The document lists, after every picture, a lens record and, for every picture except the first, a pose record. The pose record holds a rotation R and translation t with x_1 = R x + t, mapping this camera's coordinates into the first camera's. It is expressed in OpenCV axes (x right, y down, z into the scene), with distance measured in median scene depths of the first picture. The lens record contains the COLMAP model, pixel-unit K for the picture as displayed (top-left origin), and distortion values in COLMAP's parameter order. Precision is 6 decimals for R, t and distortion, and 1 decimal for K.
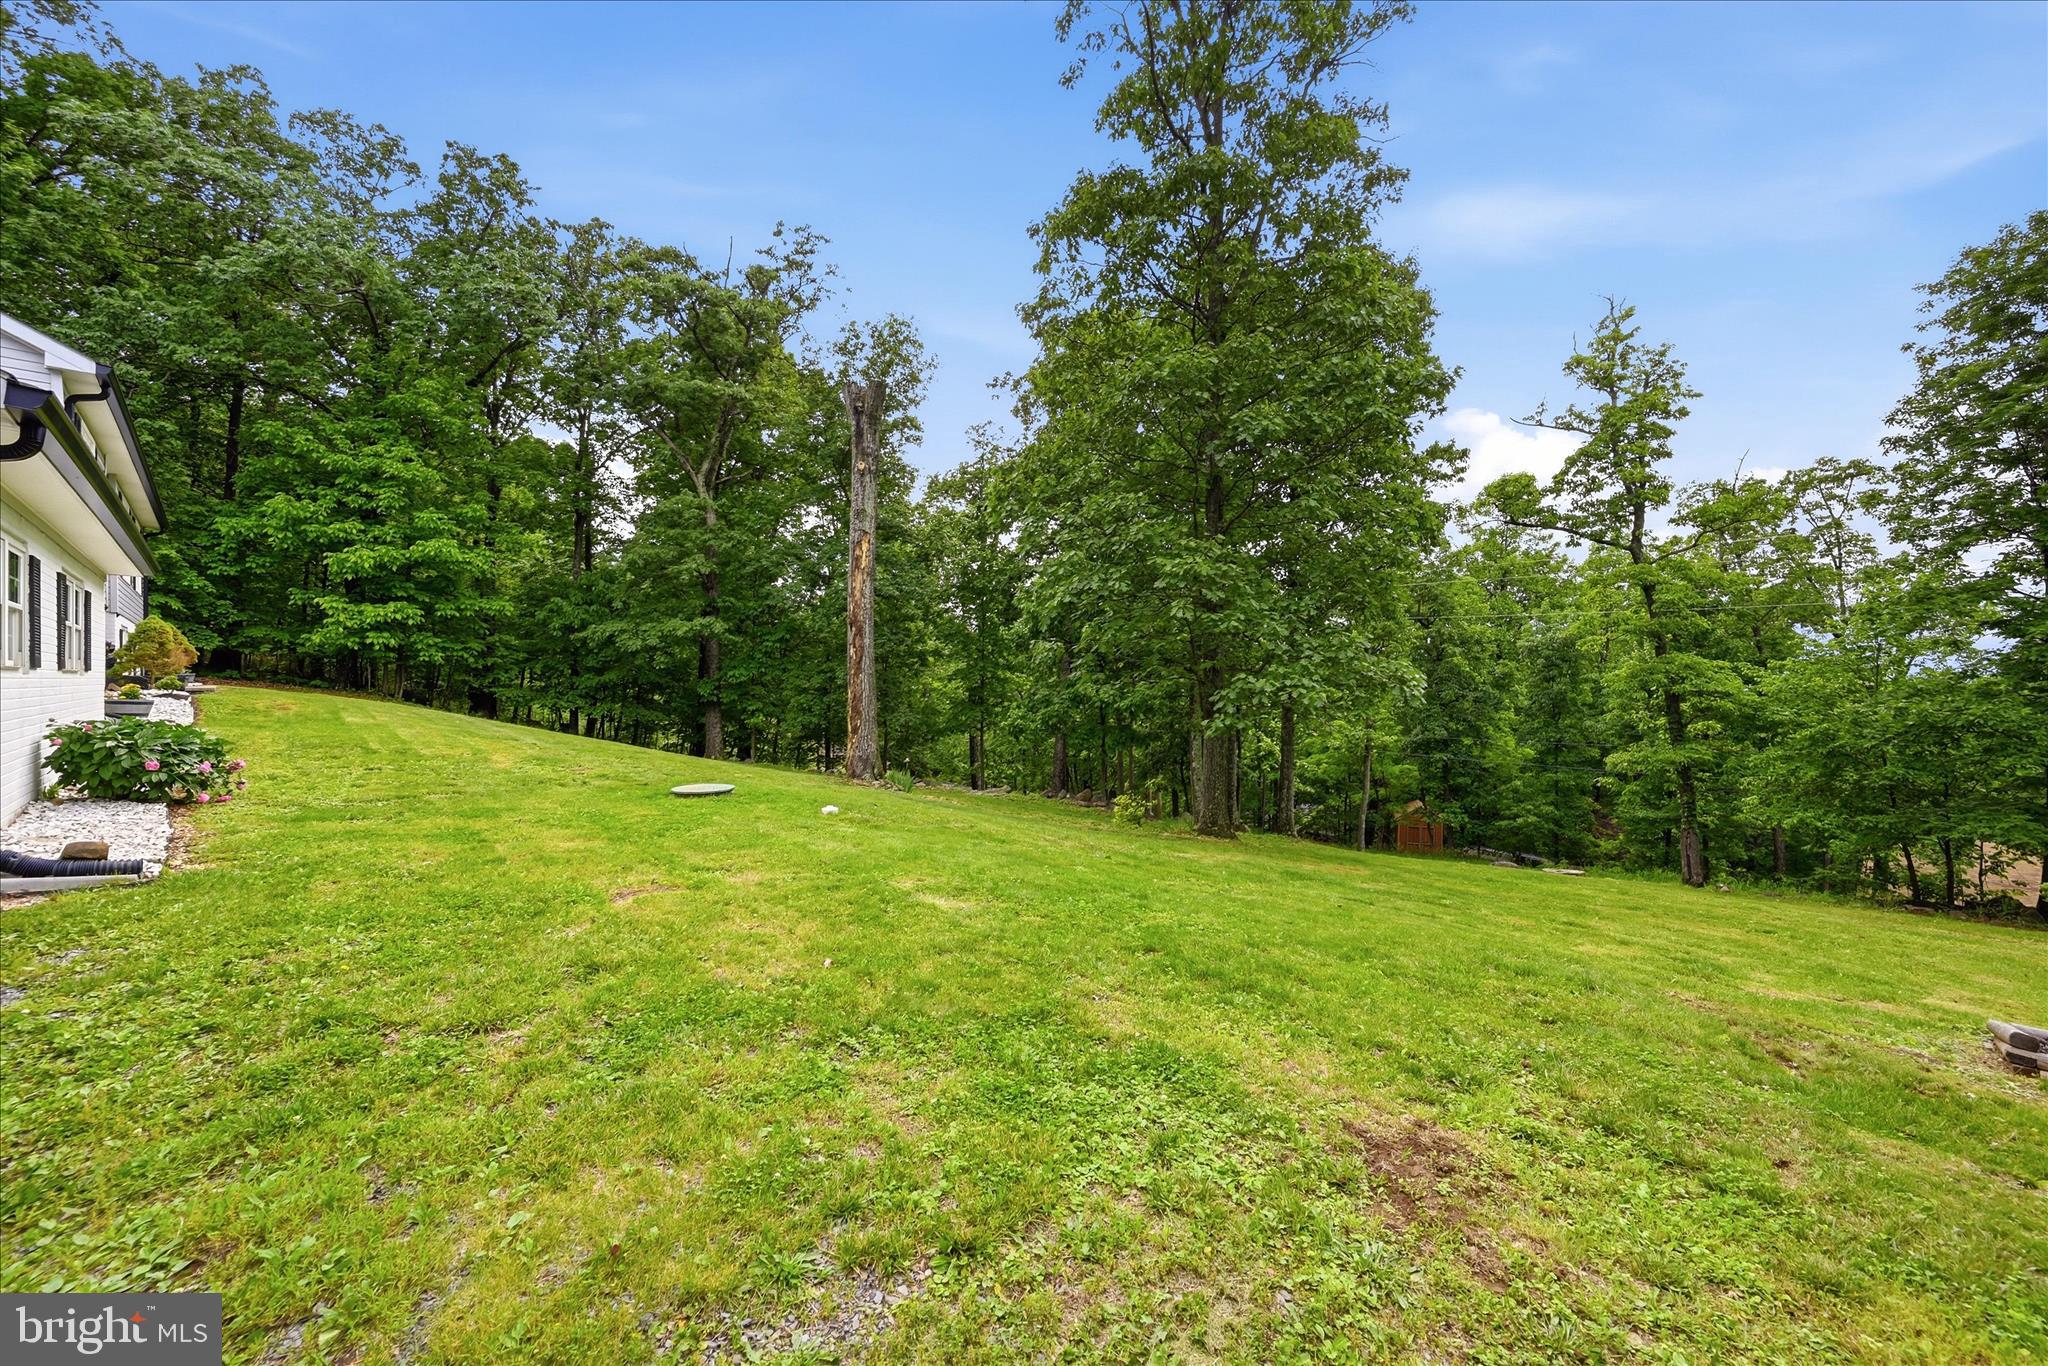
lens RADIAL K [[1793.5, 0, 1023.3], [0, 1793.5, 679.5], [0, 0, 1]] dist [-0.001717, -0.001663]
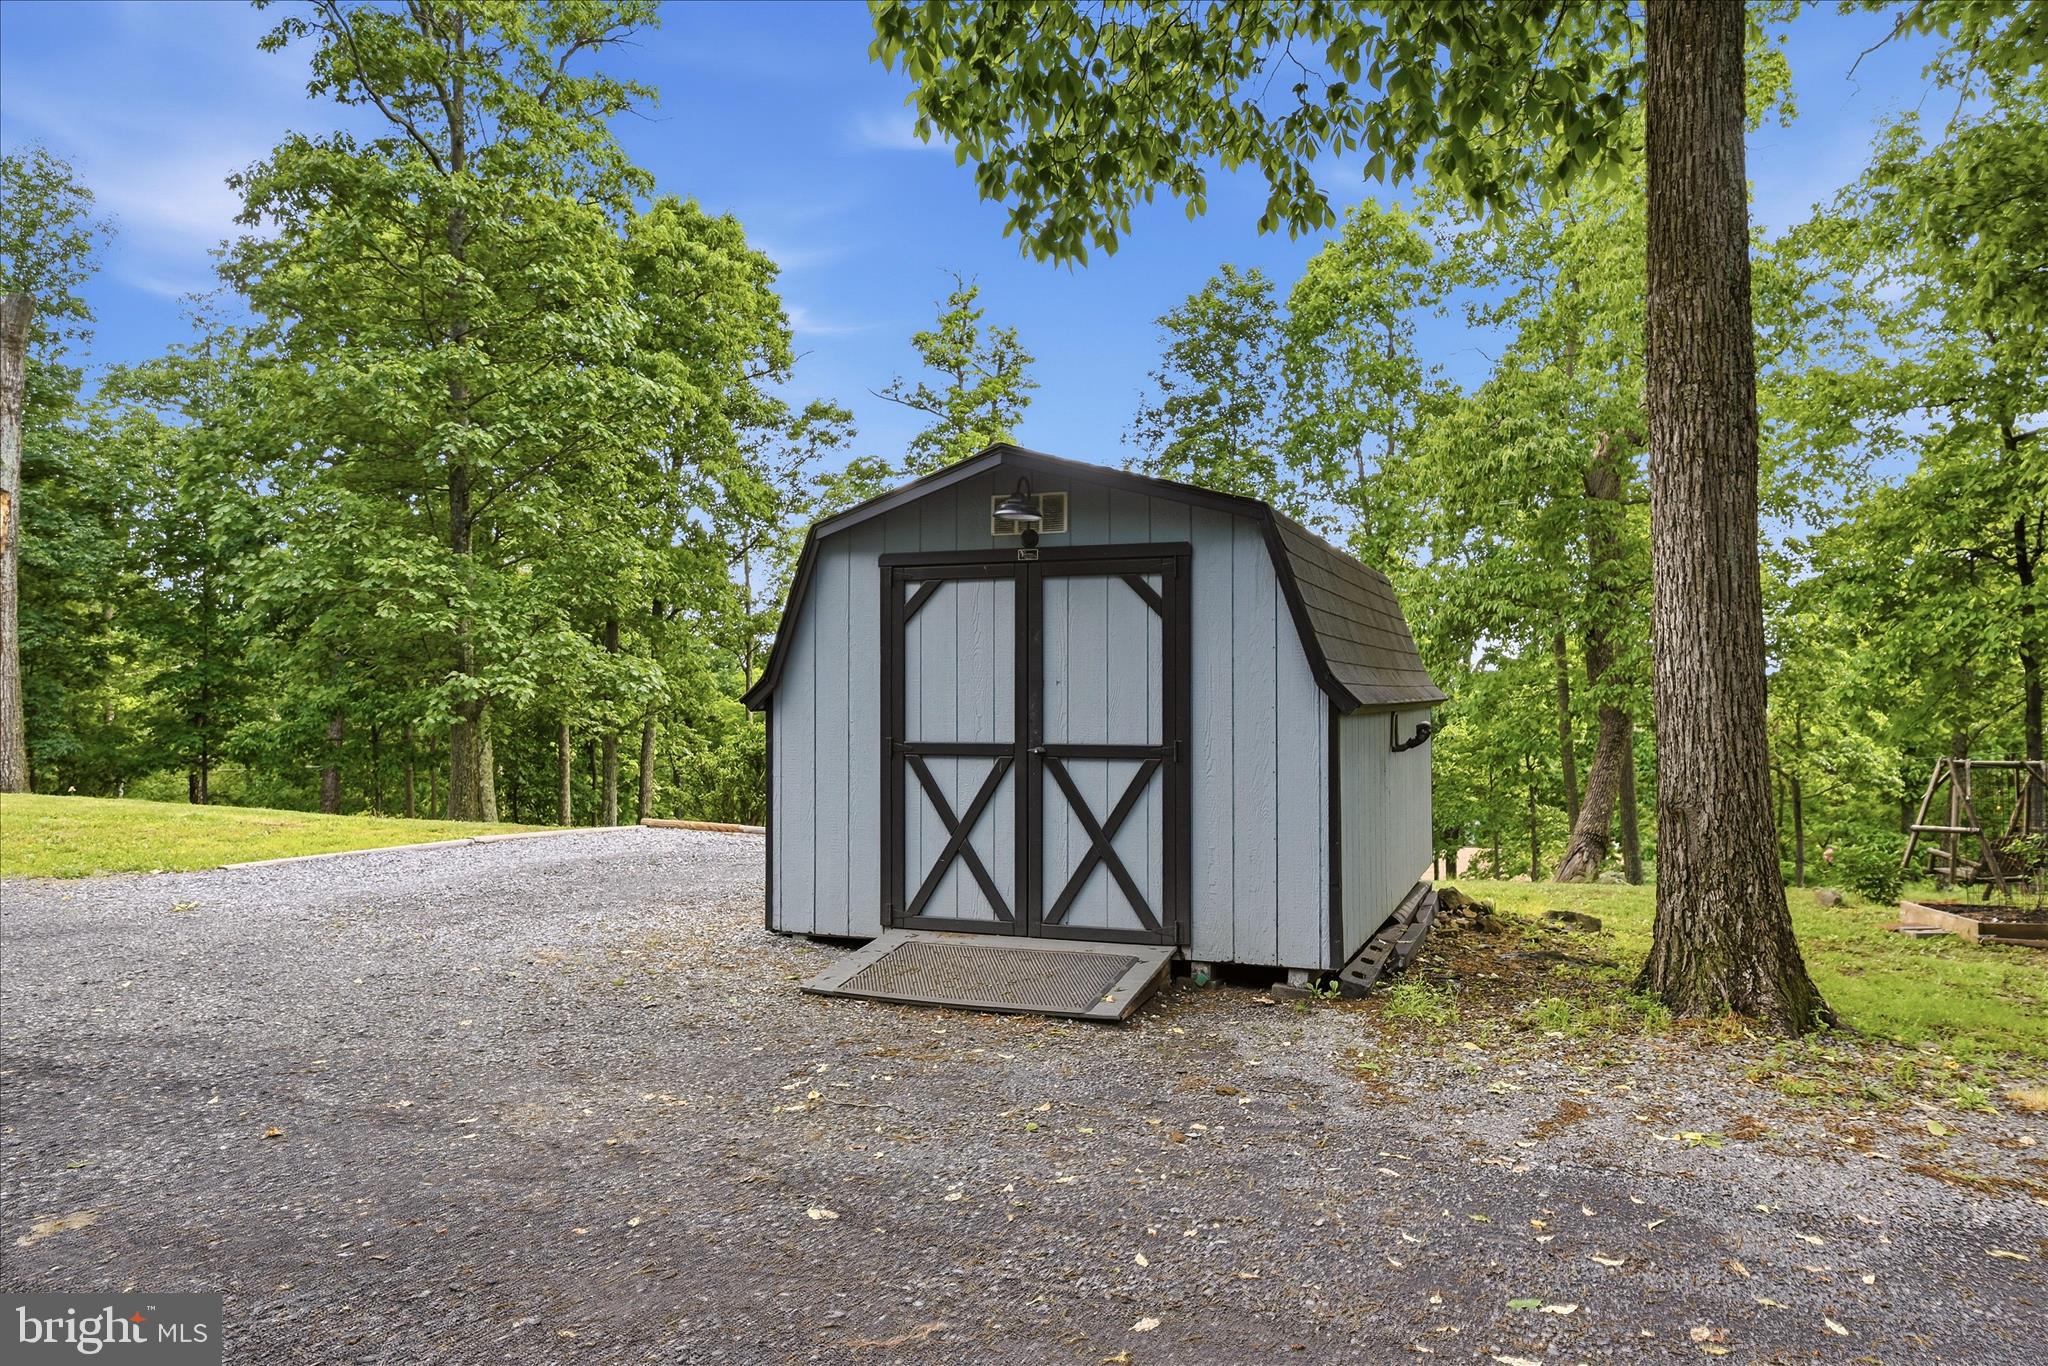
lens RADIAL K [[1444.0, 0, 1029.1], [0, 1444.0, 680.0], [0, 0, 1]] dist [-0.007370, -0.001650]
pose [[0.866585, -0.009394, 0.498941, -0.020570], [0.007156, 0.999954, 0.006398, -0.003874], [-0.498978, -0.001974, 0.866613, 0.323330]]
